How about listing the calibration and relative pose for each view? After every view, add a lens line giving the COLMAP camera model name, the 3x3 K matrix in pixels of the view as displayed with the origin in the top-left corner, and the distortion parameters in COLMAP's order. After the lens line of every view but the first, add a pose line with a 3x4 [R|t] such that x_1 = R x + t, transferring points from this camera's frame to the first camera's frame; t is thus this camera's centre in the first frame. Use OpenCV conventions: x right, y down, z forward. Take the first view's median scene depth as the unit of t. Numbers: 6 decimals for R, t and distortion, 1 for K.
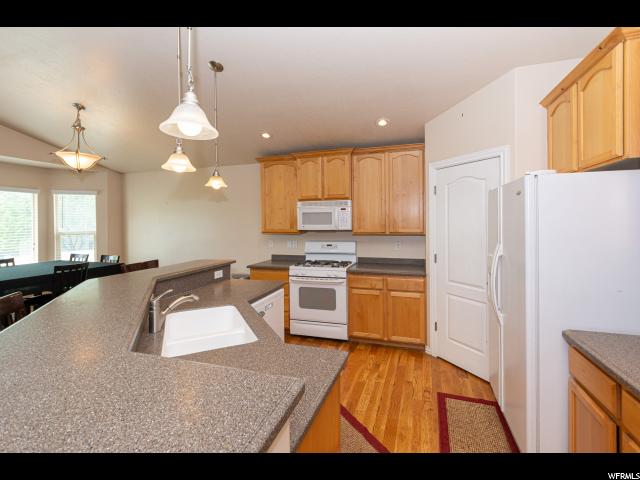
lens RADIAL K [[299.6, 0, 323.1], [0, 299.6, 231.0], [0, 0, 1]] dist [-0.000739, -0.000371]
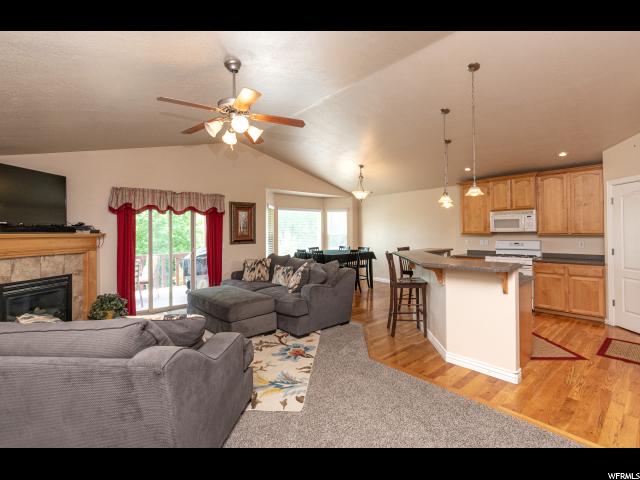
lens RADIAL K [[299.6, 0, 323.1], [0, 299.6, 231.0], [0, 0, 1]] dist [-0.000739, -0.000371]
pose [[0.863002, -0.001541, -0.505199, -0.055719], [-0.010984, 0.999702, -0.021813, 0.035062], [0.505082, 0.024374, 0.862727, -0.677625]]
